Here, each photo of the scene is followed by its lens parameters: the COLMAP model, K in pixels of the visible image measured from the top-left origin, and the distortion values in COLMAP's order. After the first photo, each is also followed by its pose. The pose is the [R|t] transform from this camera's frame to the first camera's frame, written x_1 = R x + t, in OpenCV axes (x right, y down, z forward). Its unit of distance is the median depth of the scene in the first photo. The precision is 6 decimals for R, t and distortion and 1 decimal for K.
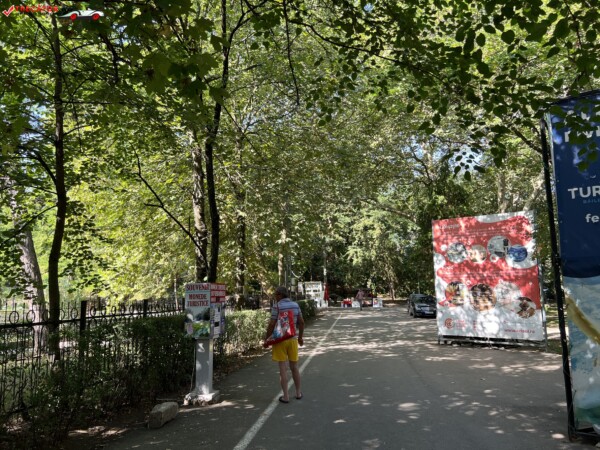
lens RADIAL K [[456.2, 0, 299.5], [0, 456.2, 227.0], [0, 0, 1]] dist [0.051323, -0.055601]
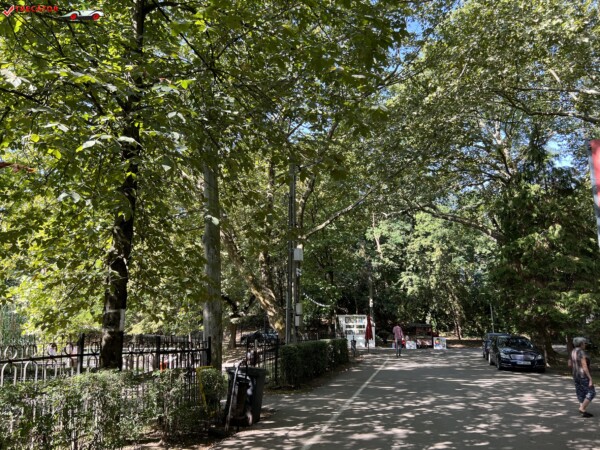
lens RADIAL K [[456.2, 0, 299.5], [0, 456.2, 227.0], [0, 0, 1]] dist [0.051323, -0.055601]
pose [[0.992702, -0.010879, -0.120103, 0.026718], [0.001803, 0.997151, -0.075415, 0.024105], [0.120582, 0.074648, 0.989893, 0.165930]]
